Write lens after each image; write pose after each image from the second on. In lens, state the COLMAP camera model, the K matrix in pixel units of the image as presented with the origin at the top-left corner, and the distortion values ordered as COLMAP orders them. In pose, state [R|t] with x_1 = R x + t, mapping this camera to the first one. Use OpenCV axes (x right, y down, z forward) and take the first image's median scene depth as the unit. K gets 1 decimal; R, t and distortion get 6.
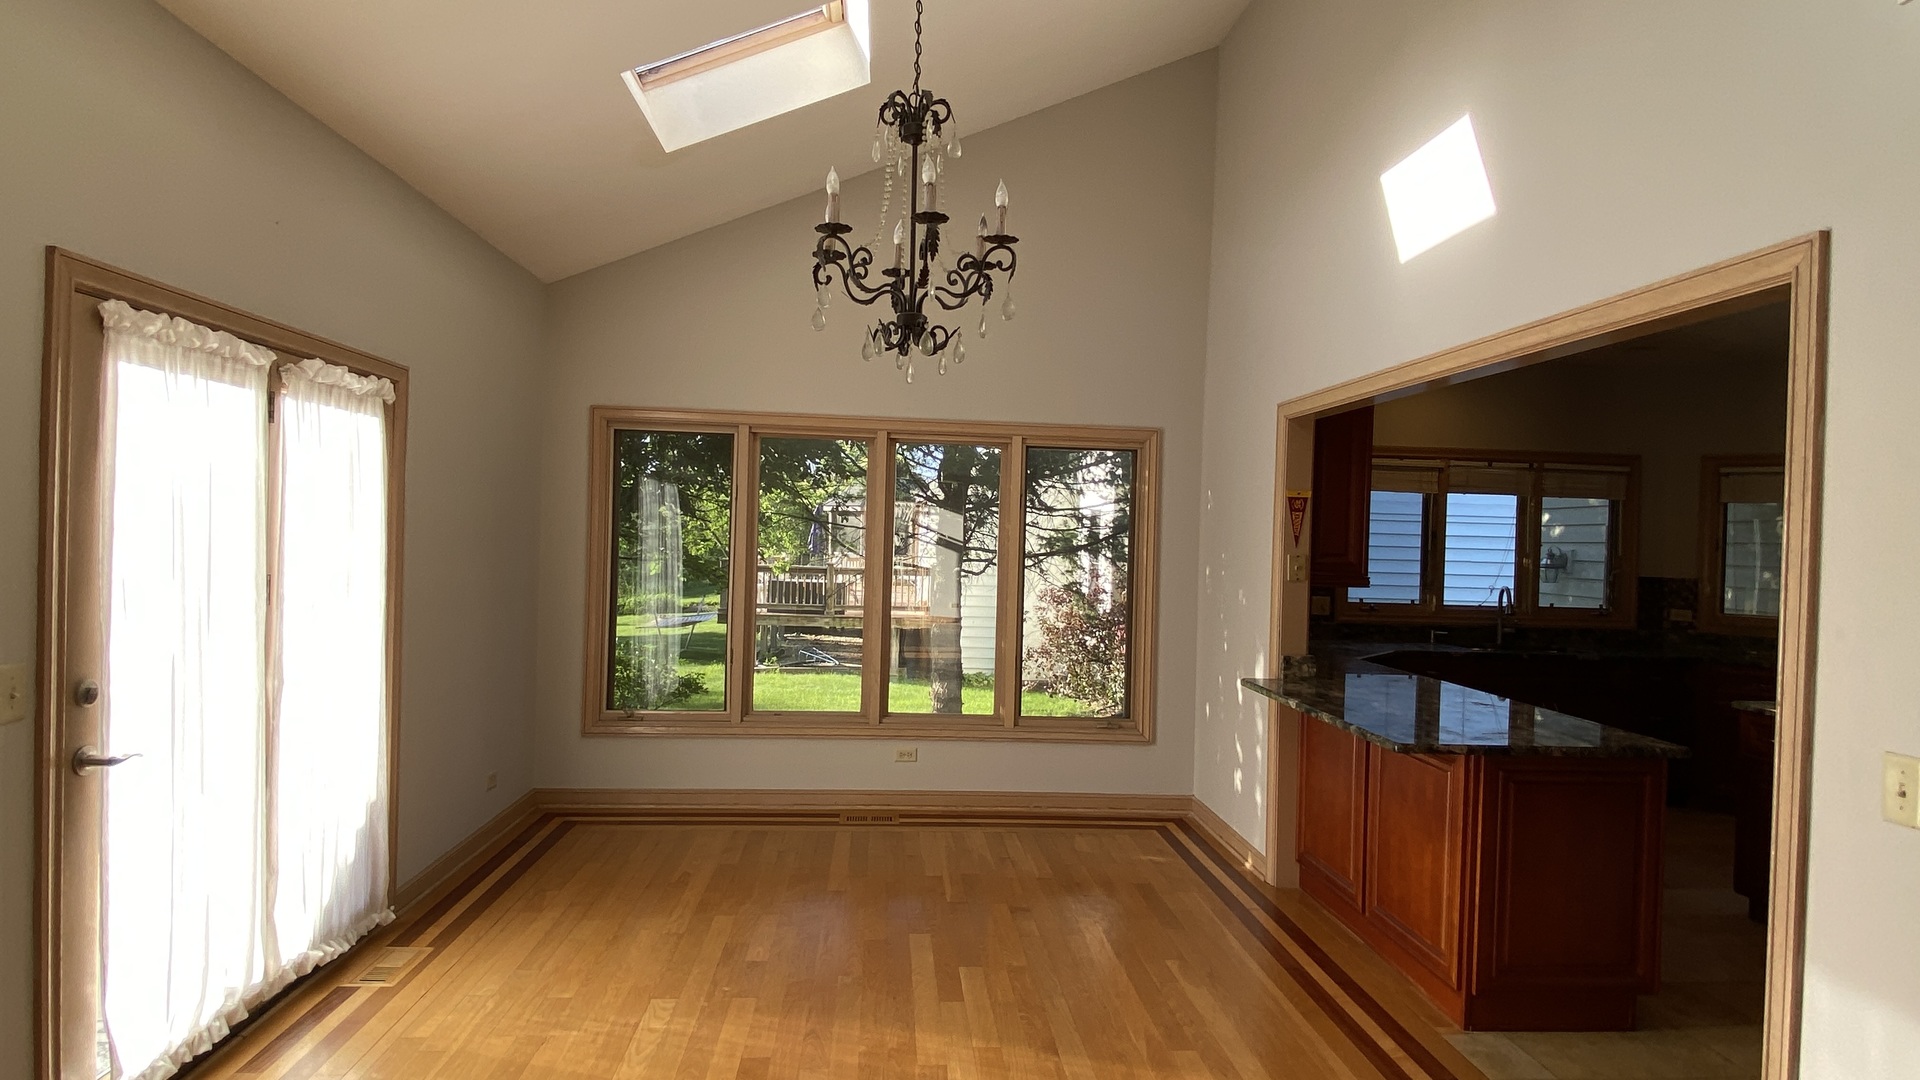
lens RADIAL K [[997.7, 0, 960.0], [0, 997.7, 540.0], [0, 0, 1]] dist [0.000087, -0.000410]
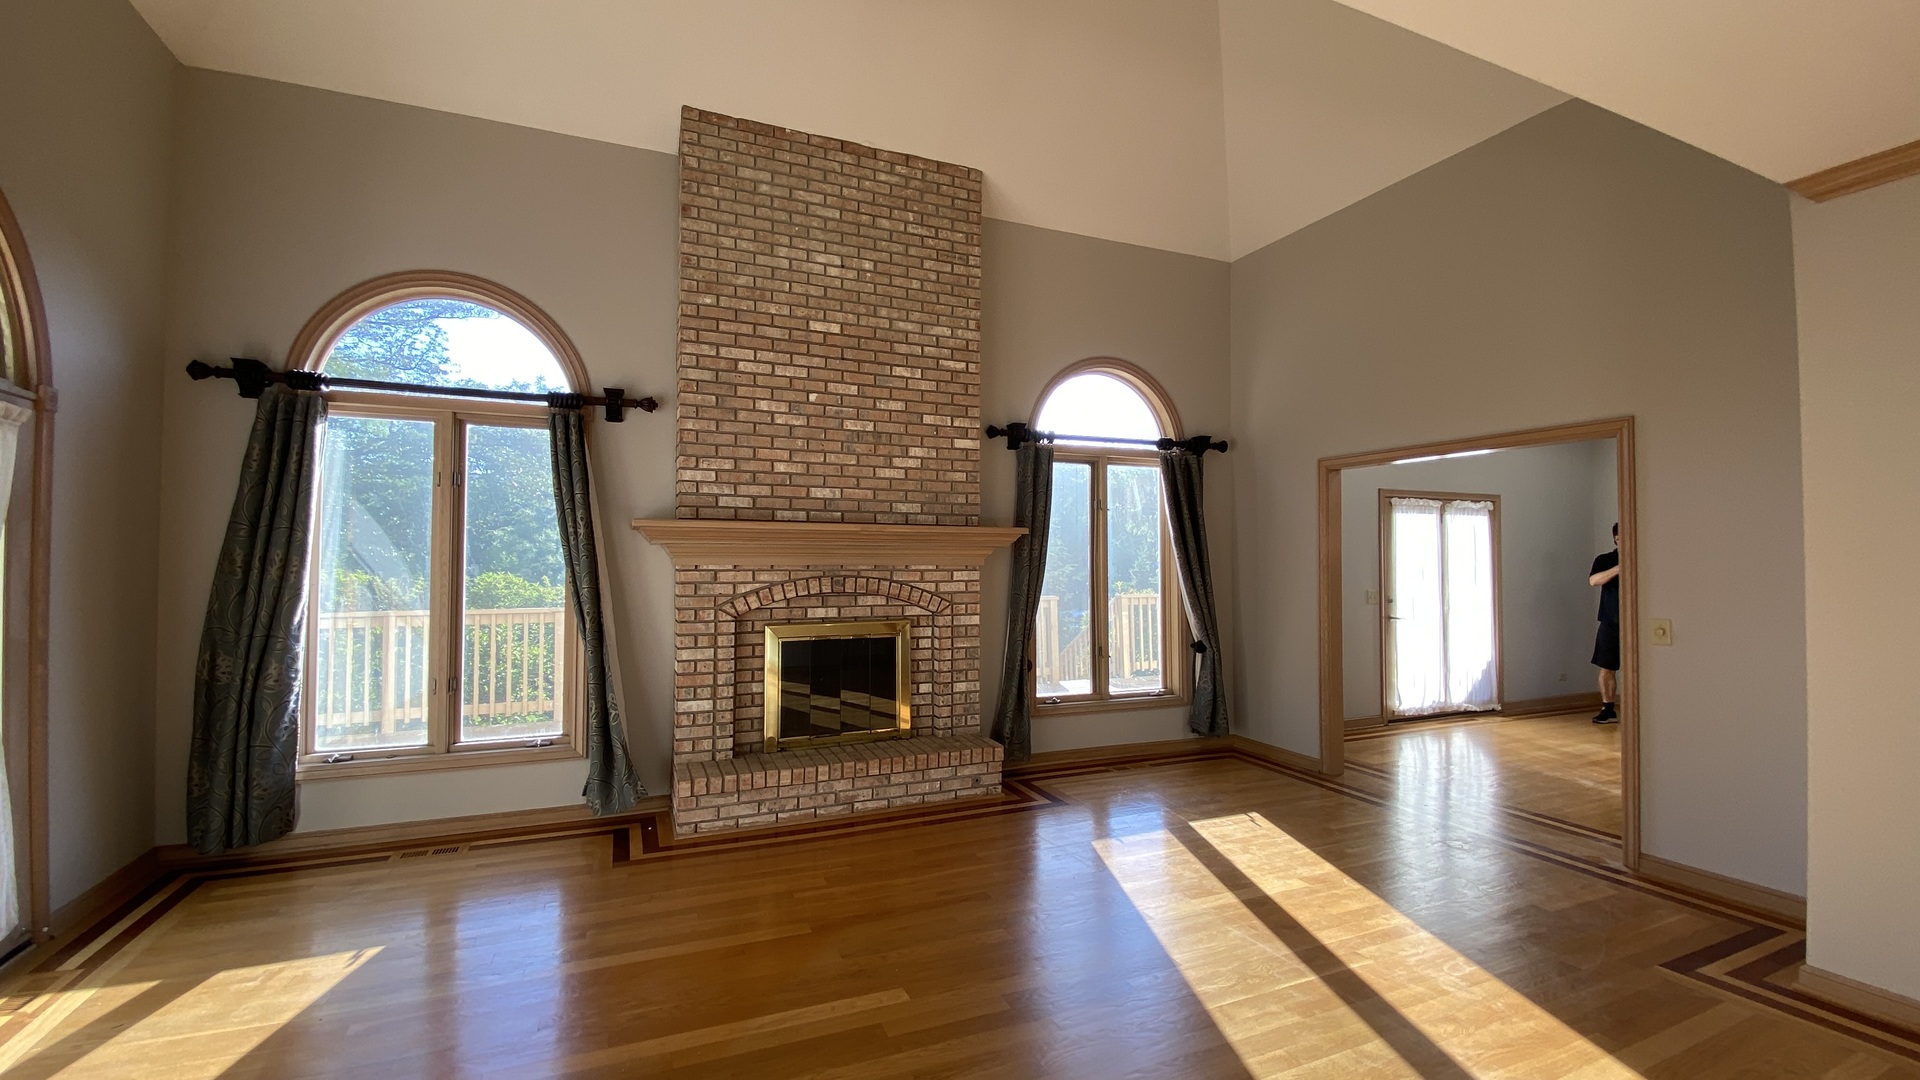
lens RADIAL K [[774.8, 0, 957.1], [0, 774.8, 541.9], [0, 0, 1]] dist [0.057792, -0.051101]
pose [[0.323859, -0.050257, -0.944769, 0.509731], [-0.003162, 0.998525, -0.054200, 0.034269], [0.946100, 0.020541, 0.323223, -0.548843]]
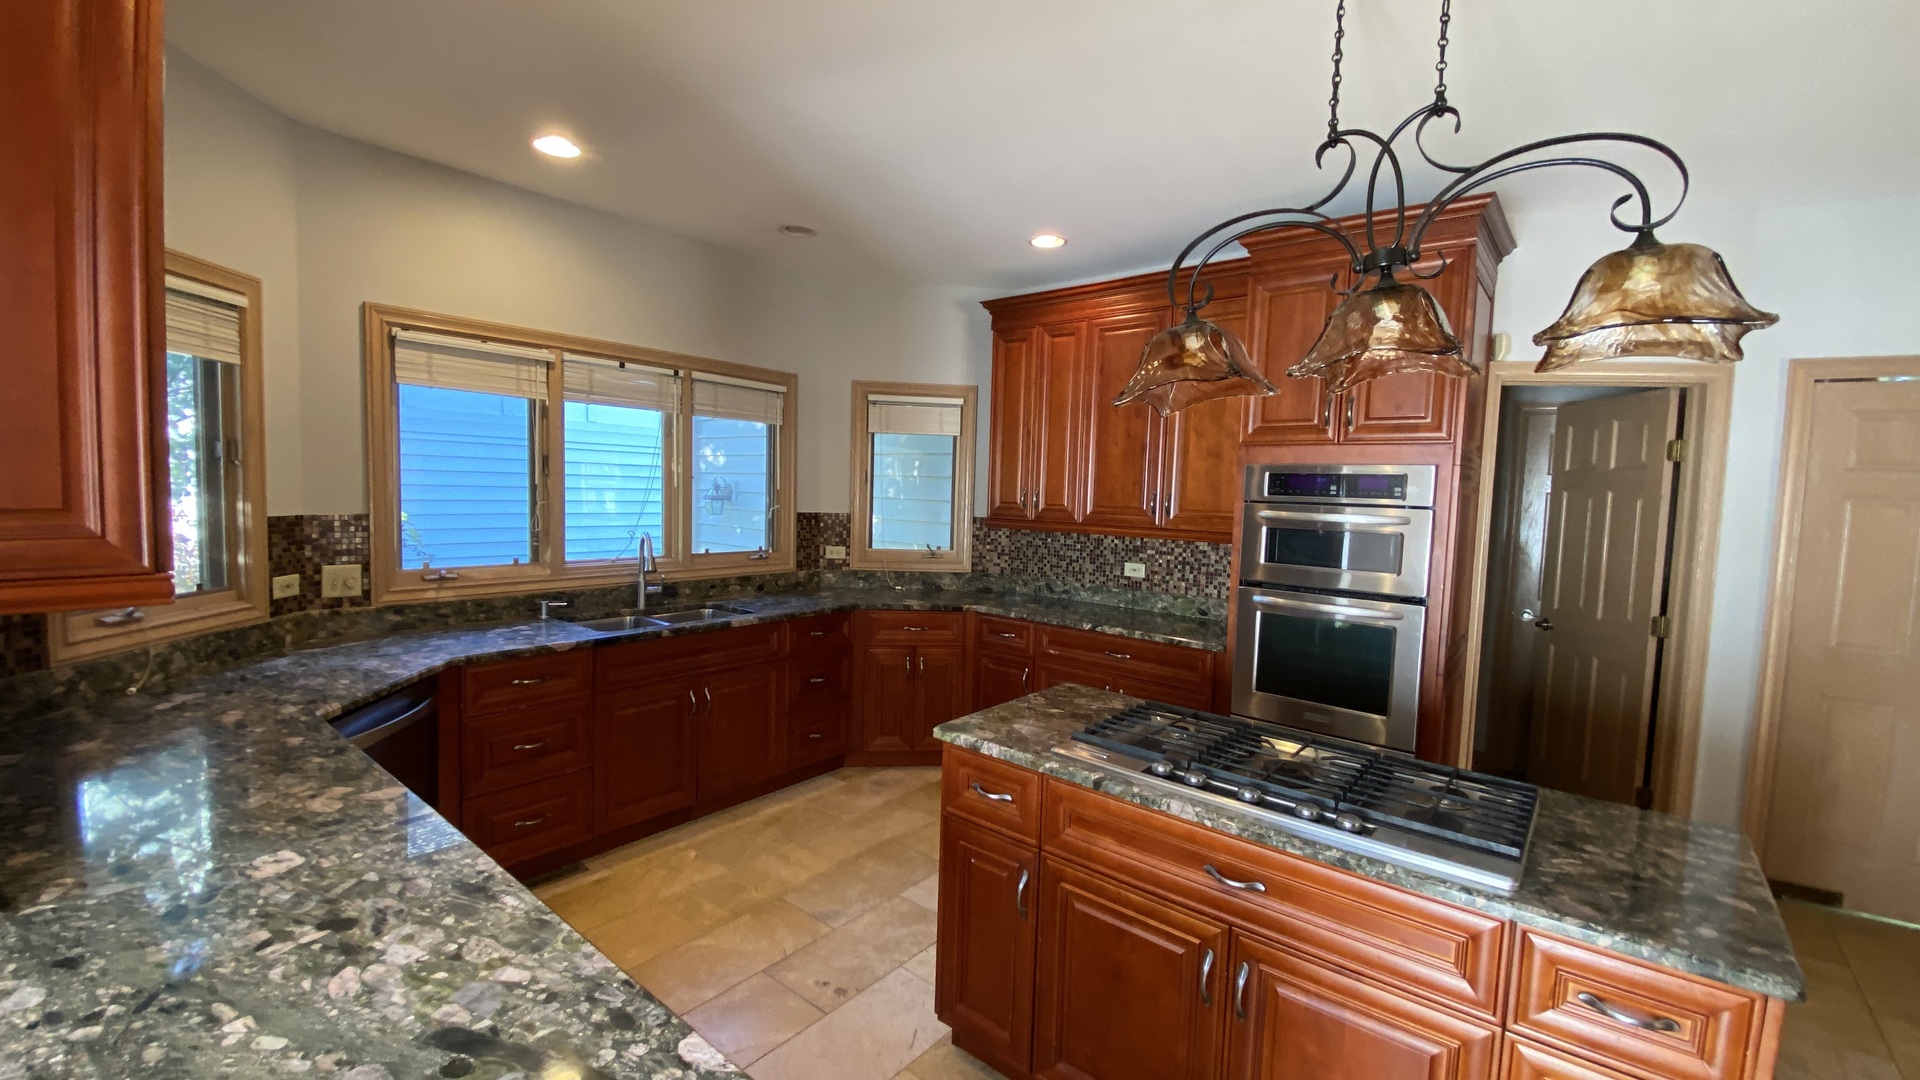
lens RADIAL K [[774.8, 0, 957.1], [0, 774.8, 541.9], [0, 0, 1]] dist [0.057792, -0.051101]
pose [[0.689758, -0.059799, 0.721567, 0.281697], [-0.006569, 0.996026, 0.088824, 0.000412], [-0.724010, -0.066007, 0.686624, 0.425721]]
